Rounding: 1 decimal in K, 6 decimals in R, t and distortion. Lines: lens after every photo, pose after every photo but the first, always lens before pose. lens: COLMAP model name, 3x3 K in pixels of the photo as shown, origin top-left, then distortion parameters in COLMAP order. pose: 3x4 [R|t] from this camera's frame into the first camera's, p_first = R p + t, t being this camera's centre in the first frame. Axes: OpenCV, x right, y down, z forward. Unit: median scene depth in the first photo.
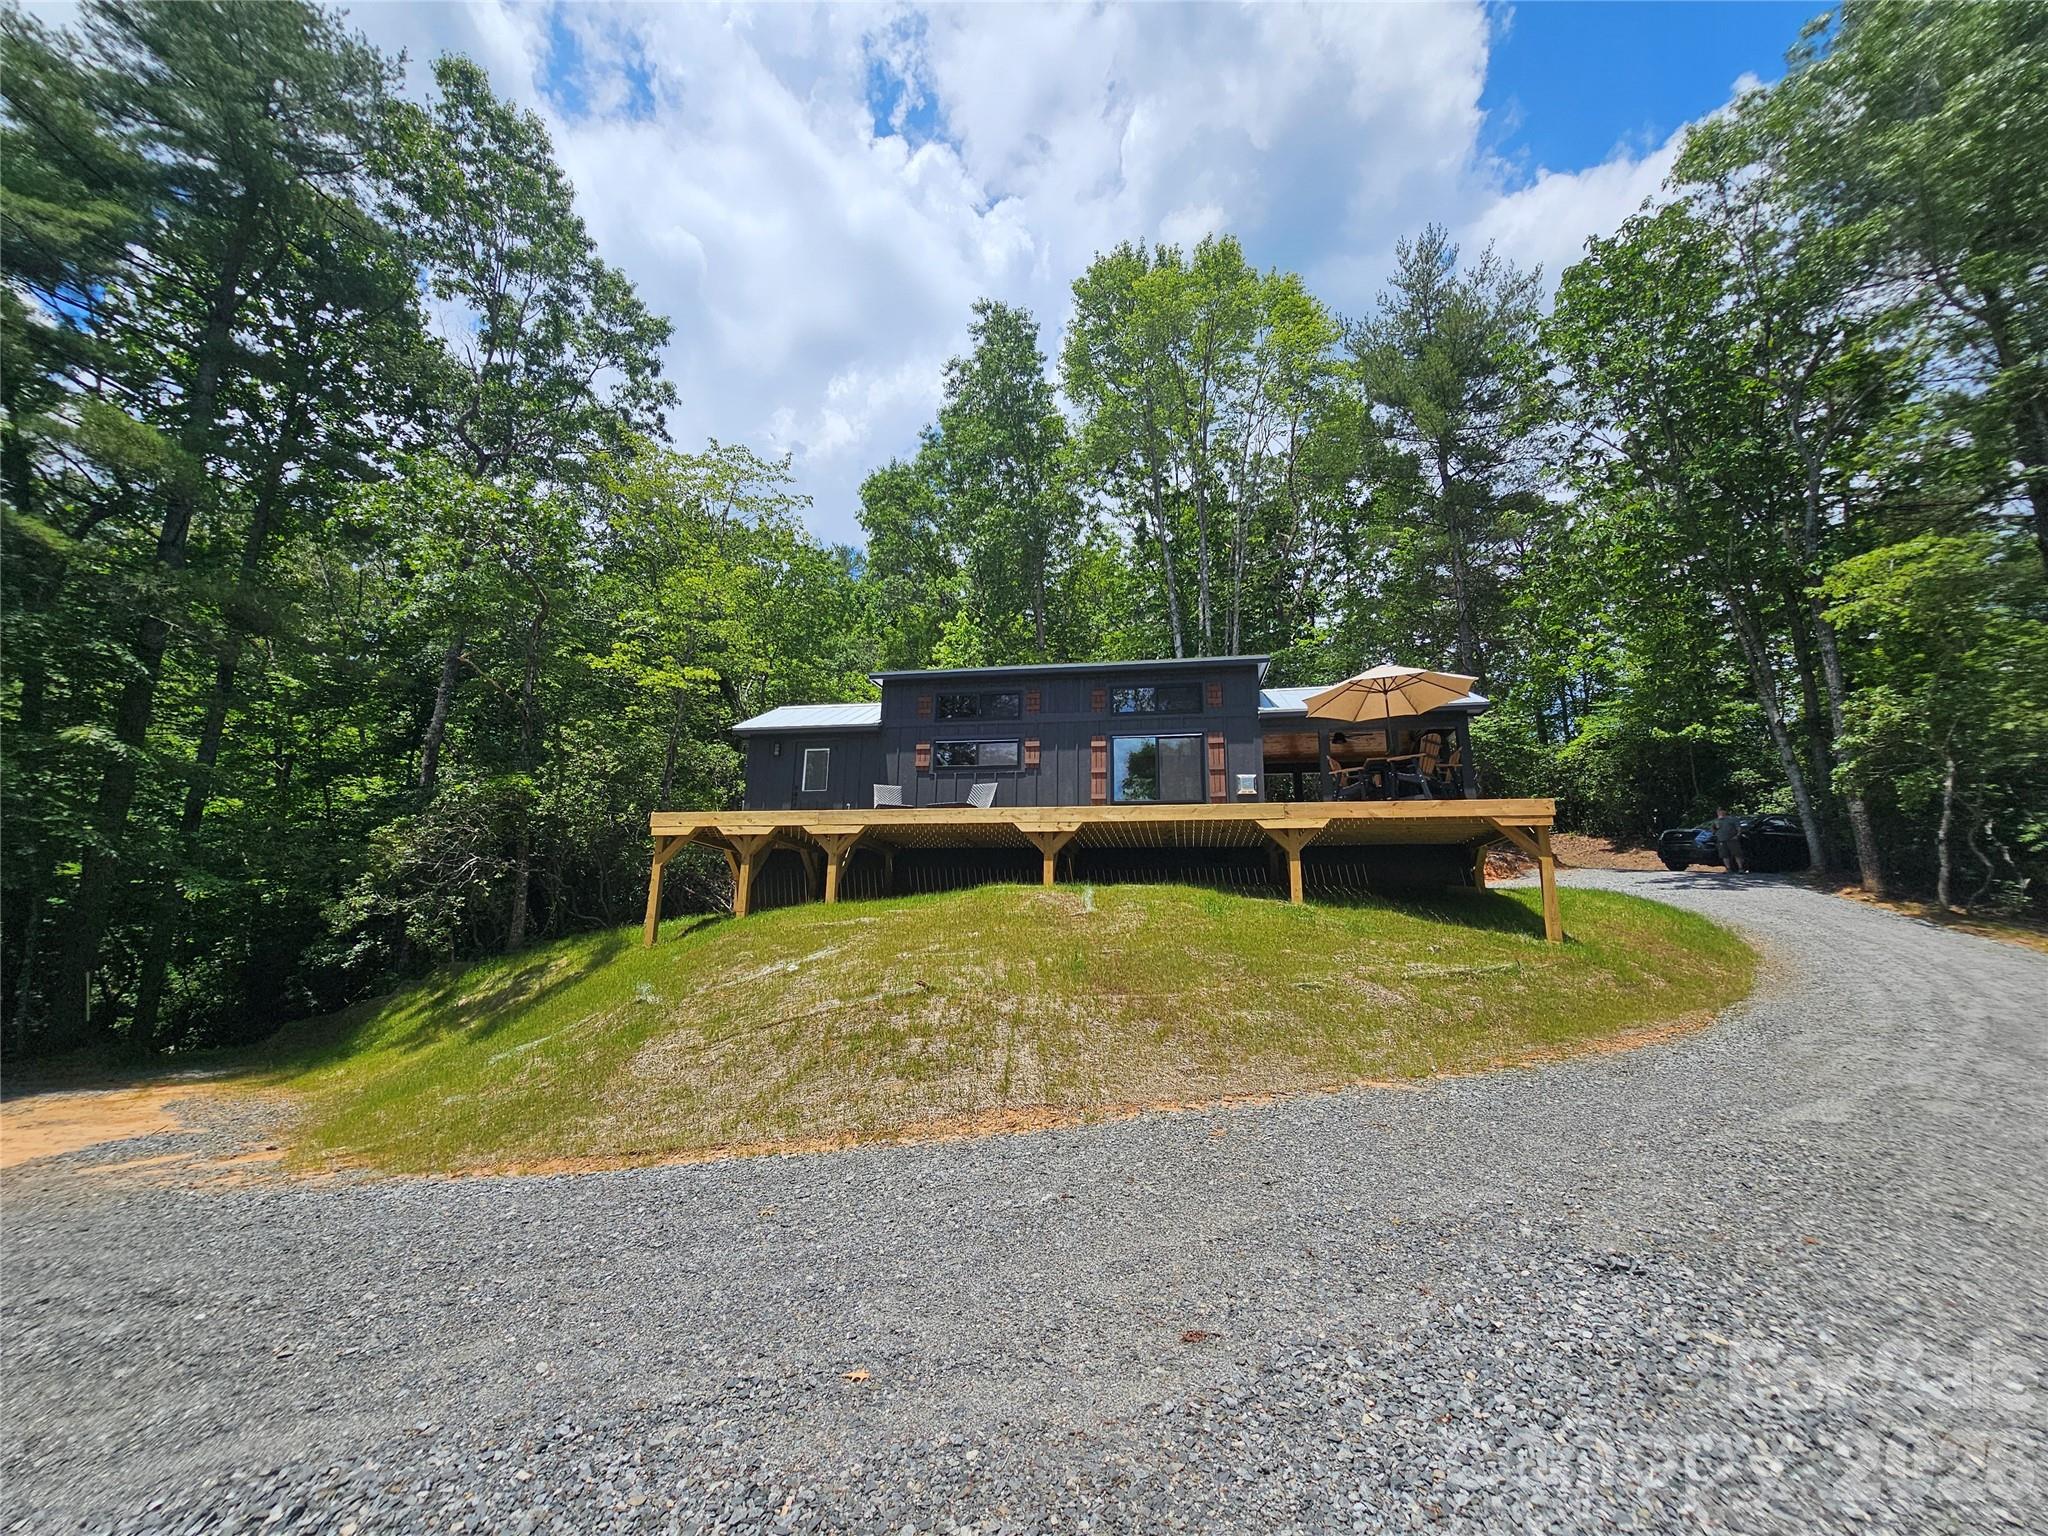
lens RADIAL K [[835.0, 0, 1014.3], [0, 835.0, 759.0], [0, 0, 1]] dist [-0.007534, 0.000536]
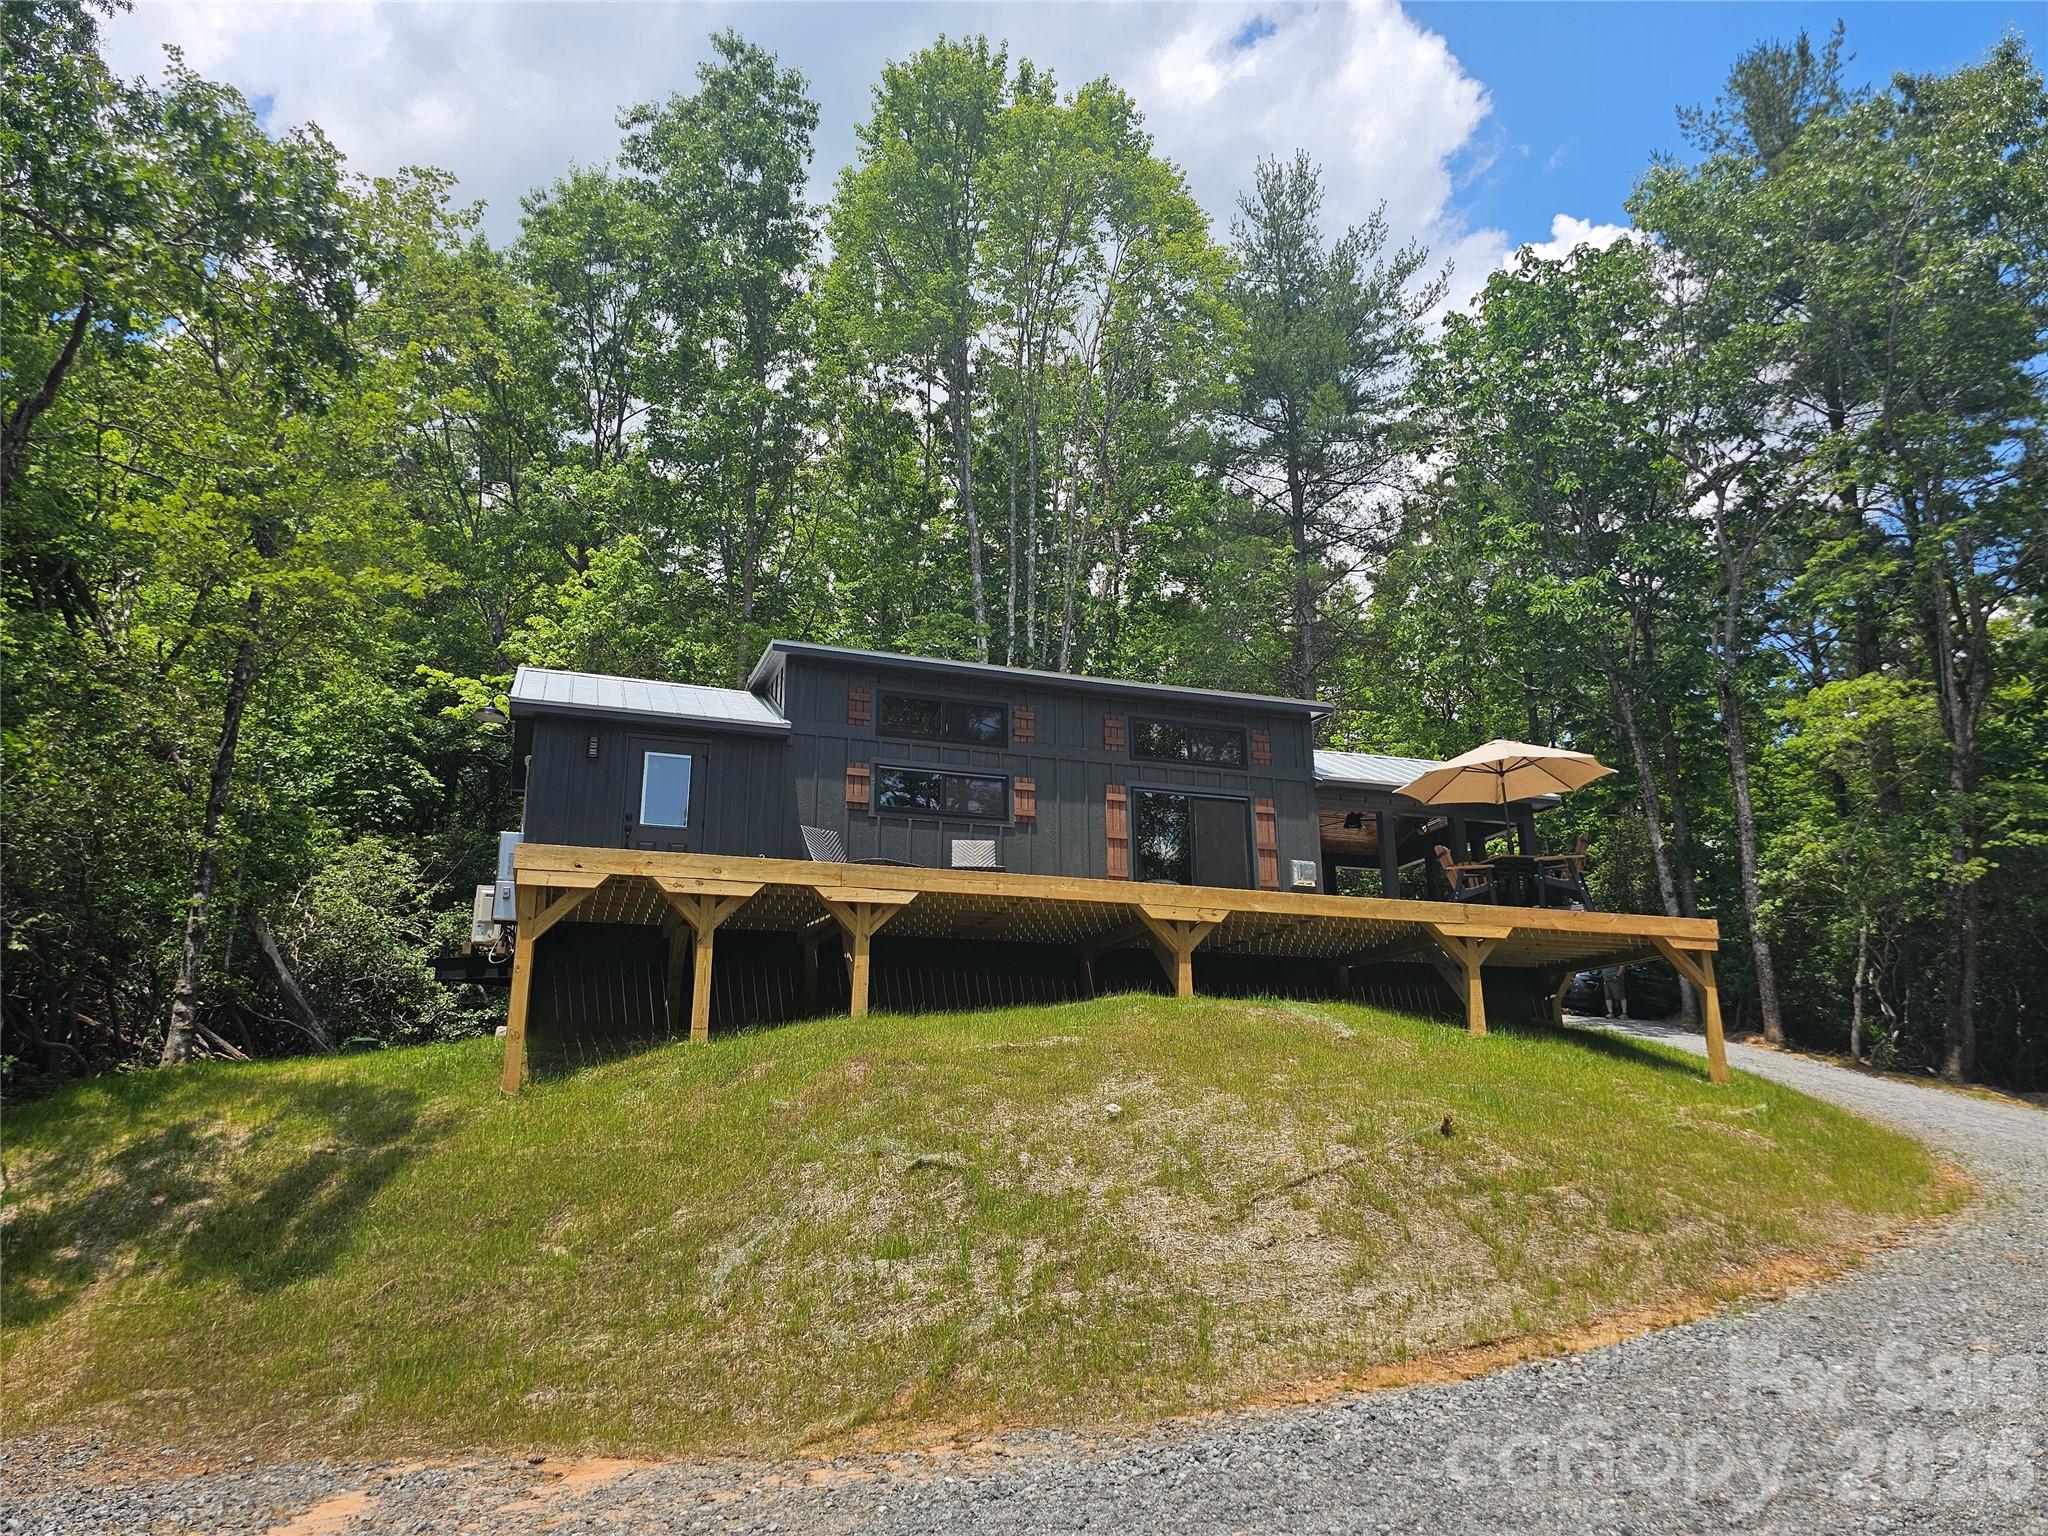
lens RADIAL K [[1407.3, 0, 973.6], [0, 1407.3, 733.7], [0, 0, 1]] dist [0.044520, -0.047541]
pose [[0.870462, 0.123609, 0.476463, -0.588891], [-0.097549, 0.992077, -0.079162, 0.035479], [-0.482473, 0.022429, 0.875624, 0.039389]]
